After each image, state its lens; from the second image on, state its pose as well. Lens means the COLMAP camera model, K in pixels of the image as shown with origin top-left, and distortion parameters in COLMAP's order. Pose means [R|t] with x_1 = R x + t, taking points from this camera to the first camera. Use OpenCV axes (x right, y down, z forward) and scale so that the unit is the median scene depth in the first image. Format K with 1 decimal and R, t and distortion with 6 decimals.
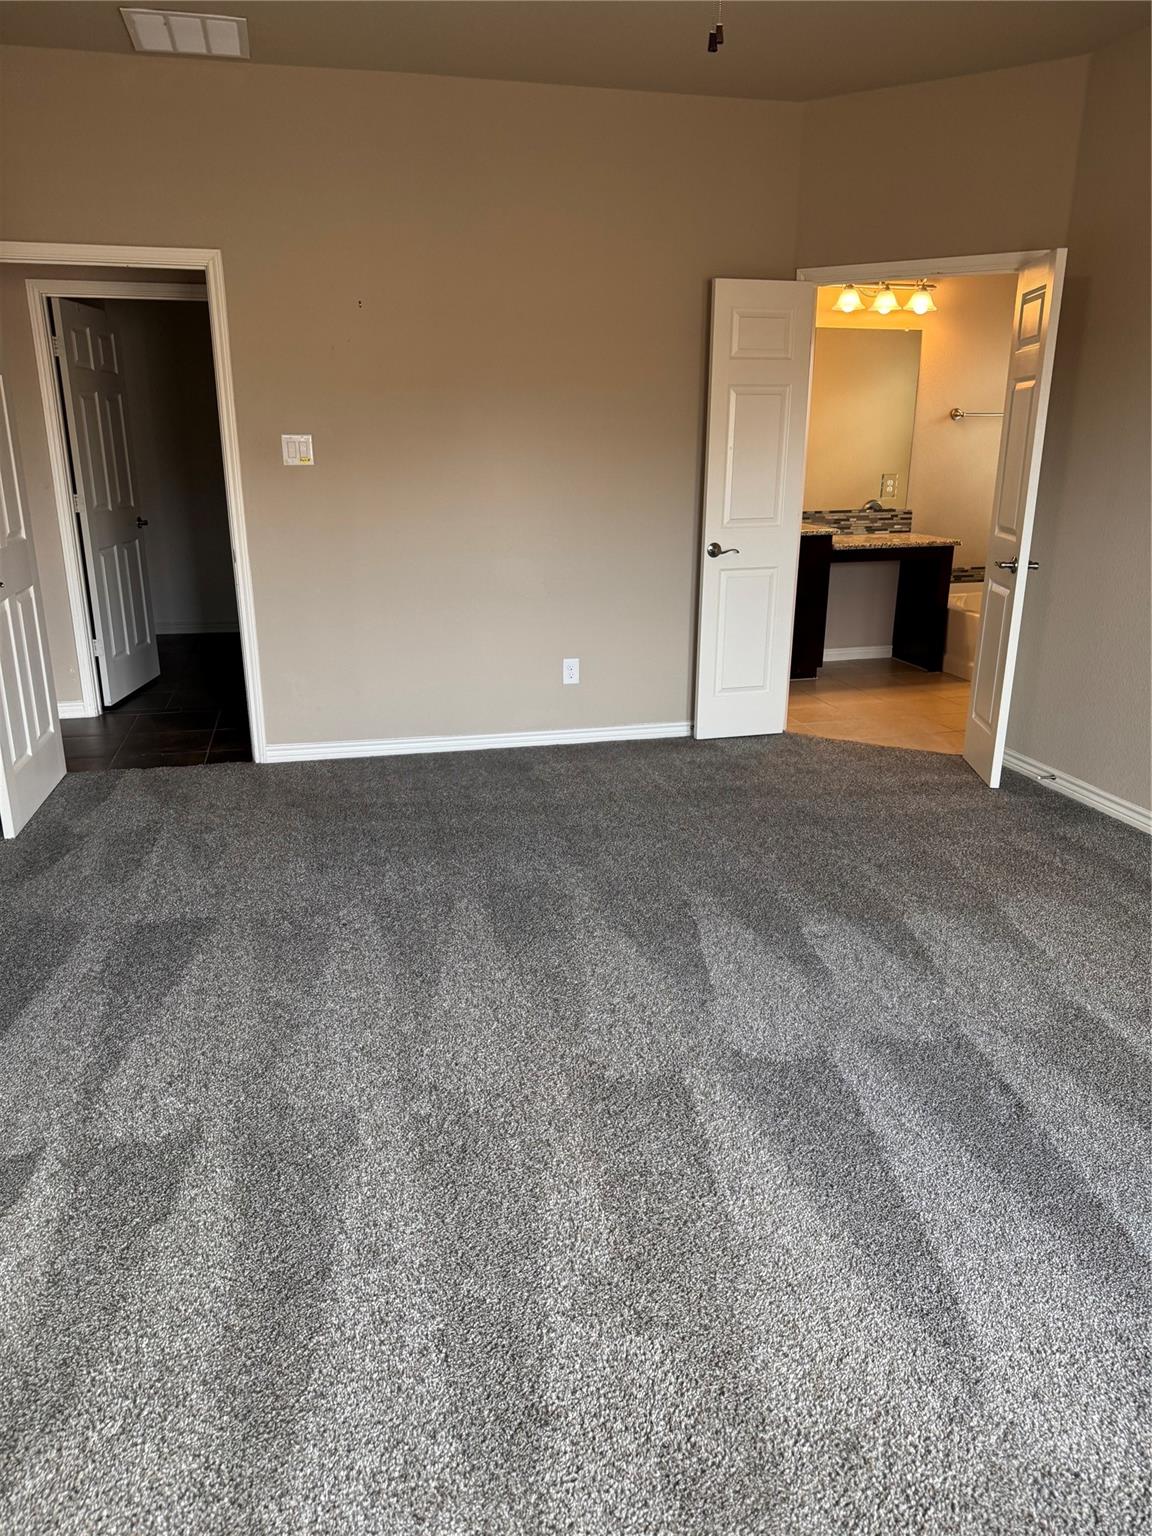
lens RADIAL K [[1079.3, 0, 574.4], [0, 1079.3, 769.8], [0, 0, 1]] dist [0.047960, -0.047320]
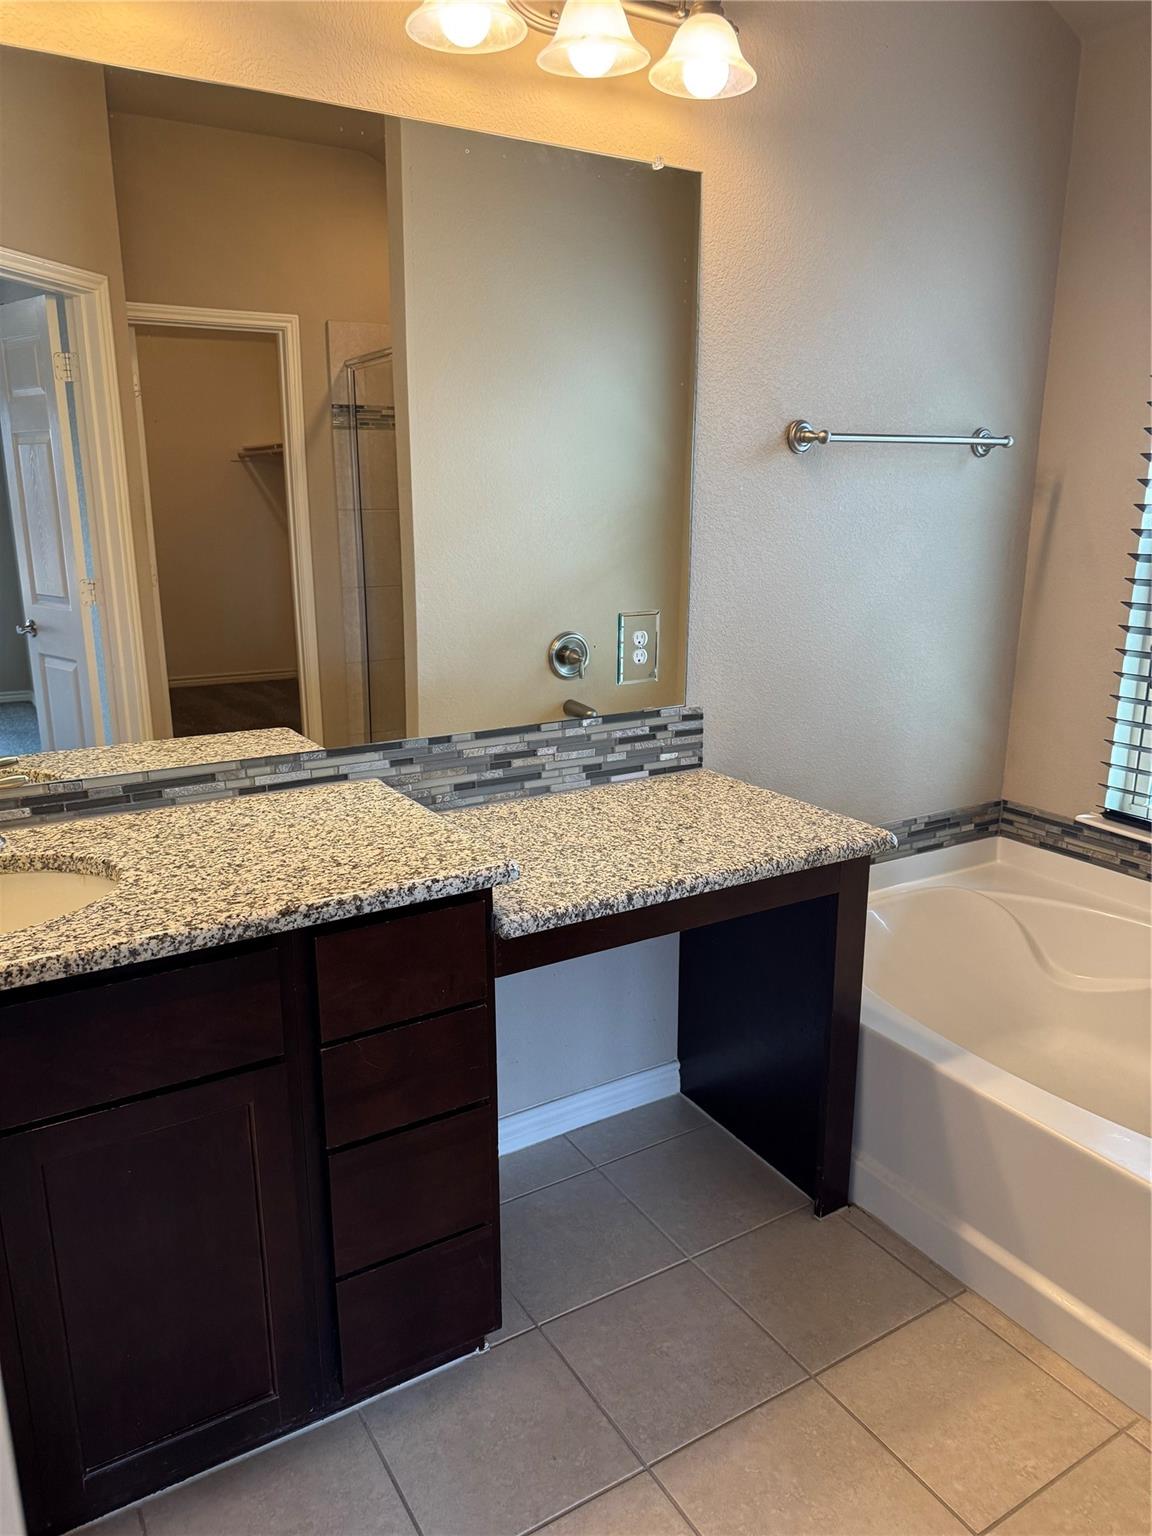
lens RADIAL K [[1079.3, 0, 573.9], [0, 1079.3, 779.1], [0, 0, 1]] dist [0.047960, -0.047320]
pose [[0.953728, -0.080979, 0.289561, 0.167647], [0.095623, 0.994738, -0.036763, -0.208522], [-0.285060, 0.062751, 0.956453, 0.679802]]
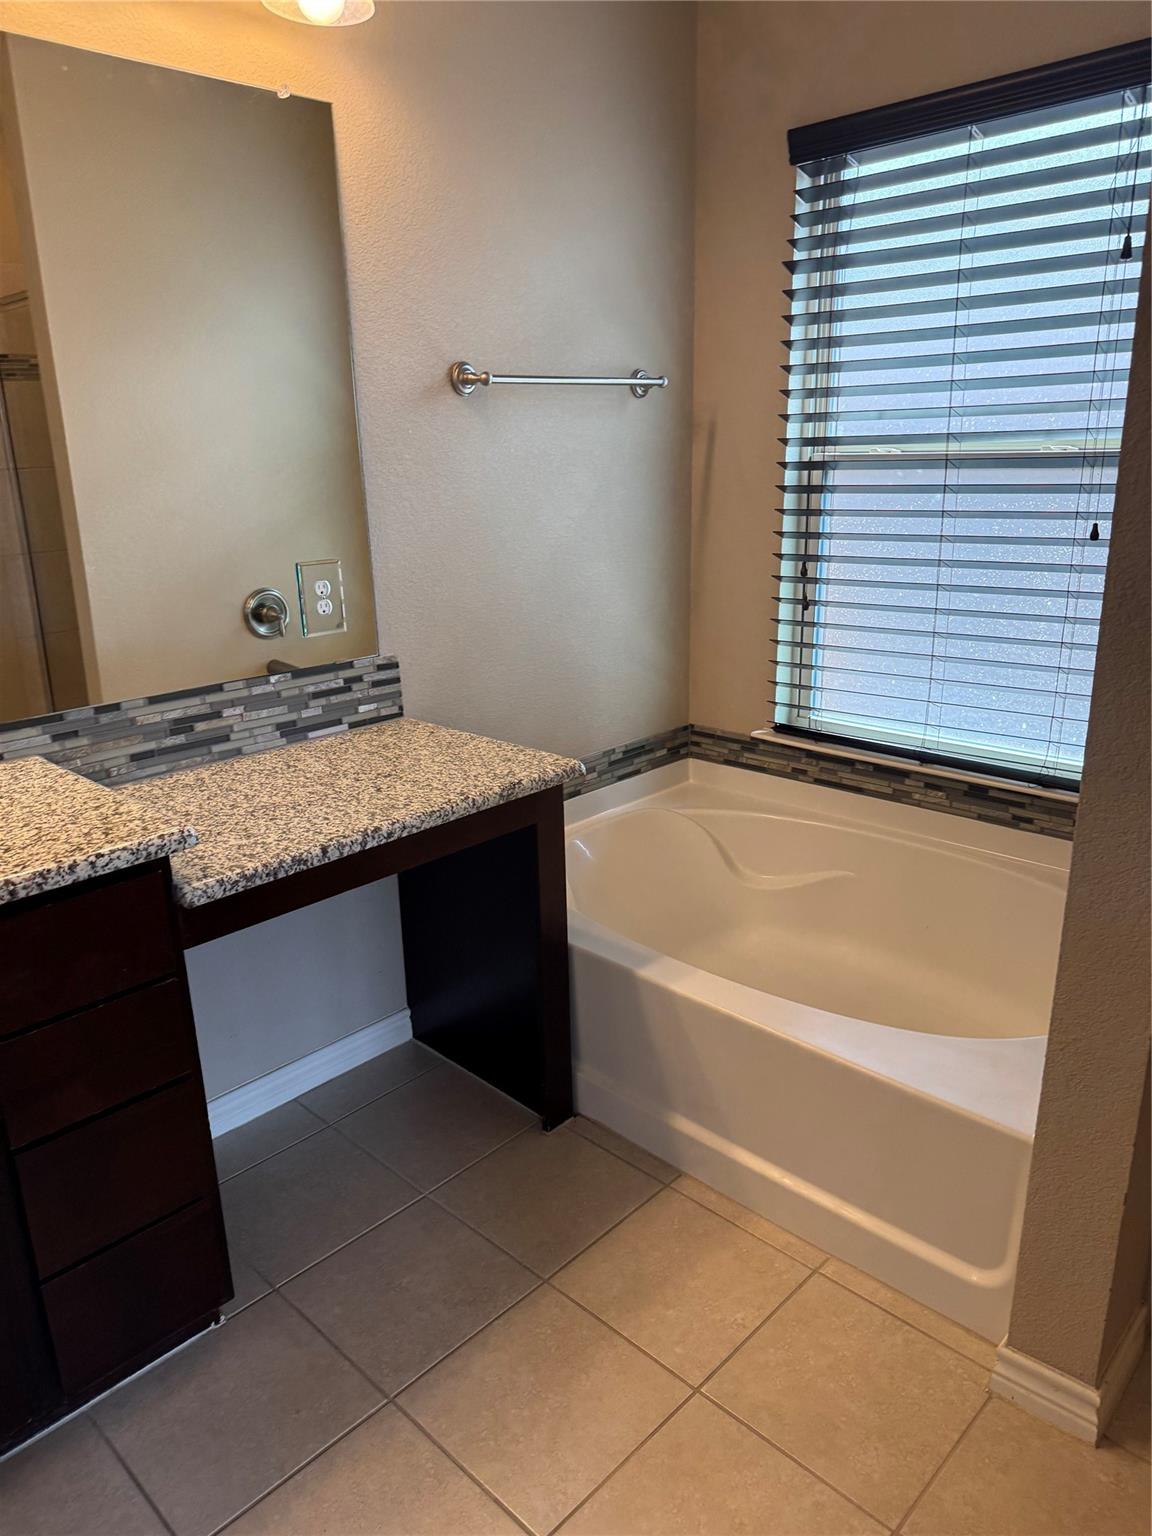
lens RADIAL K [[1079.3, 0, 588.7], [0, 1079.3, 782.1], [0, 0, 1]] dist [0.047960, -0.047320]
pose [[0.850465, -0.182854, 0.493228, 0.183669], [0.188558, 0.981300, 0.038669, -0.202280], [-0.491076, 0.060116, 0.869040, 0.669480]]
